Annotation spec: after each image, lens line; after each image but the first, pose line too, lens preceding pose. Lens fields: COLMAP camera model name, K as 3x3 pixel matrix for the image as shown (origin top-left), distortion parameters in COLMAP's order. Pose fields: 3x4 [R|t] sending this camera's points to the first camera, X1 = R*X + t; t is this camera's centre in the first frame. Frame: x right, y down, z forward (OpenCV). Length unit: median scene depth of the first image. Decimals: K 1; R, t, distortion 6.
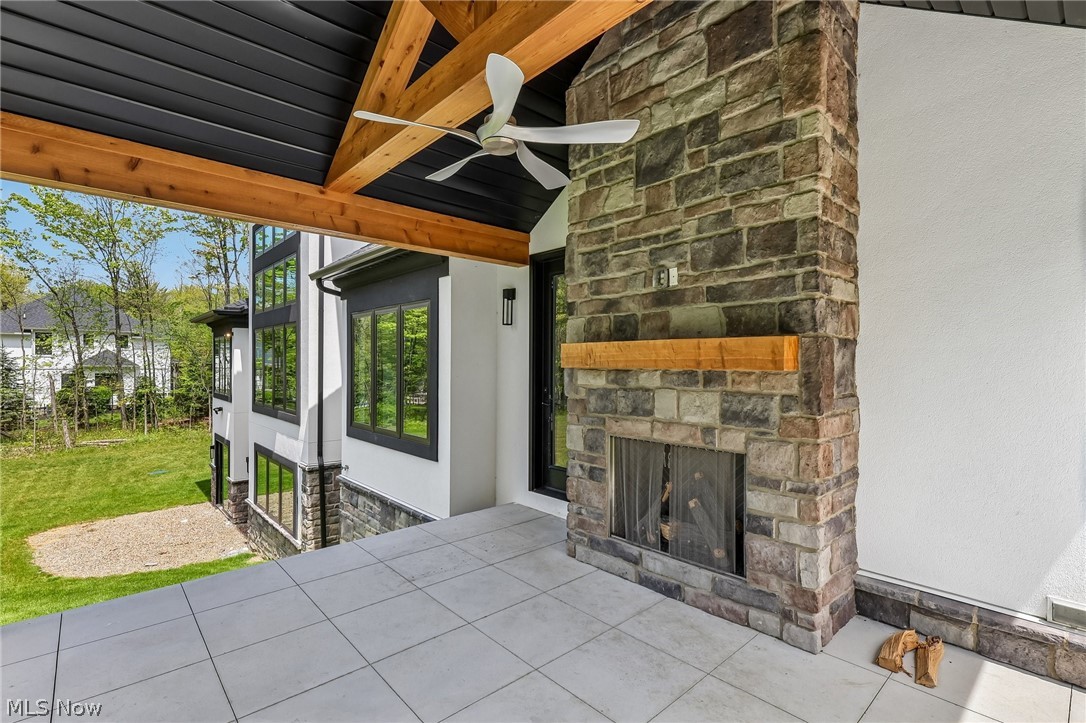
lens RADIAL K [[502.9, 0, 539.2], [0, 502.9, 365.0], [0, 0, 1]] dist [-0.000096, -0.000013]
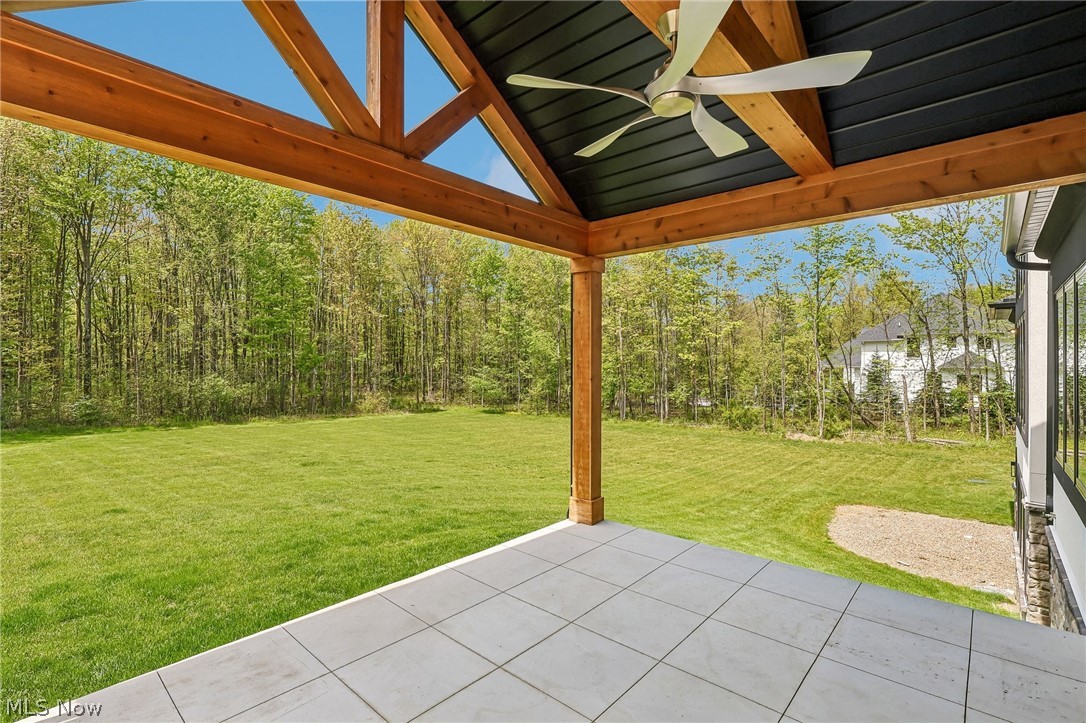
lens RADIAL K [[502.9, 0, 539.7], [0, 502.9, 361.8], [0, 0, 1]] dist [-0.000096, -0.000013]
pose [[0.109365, -0.006114, -0.993983, 0.169960], [-0.003137, 0.999974, -0.006496, -0.001698], [0.993997, 0.003828, 0.109343, 0.165143]]
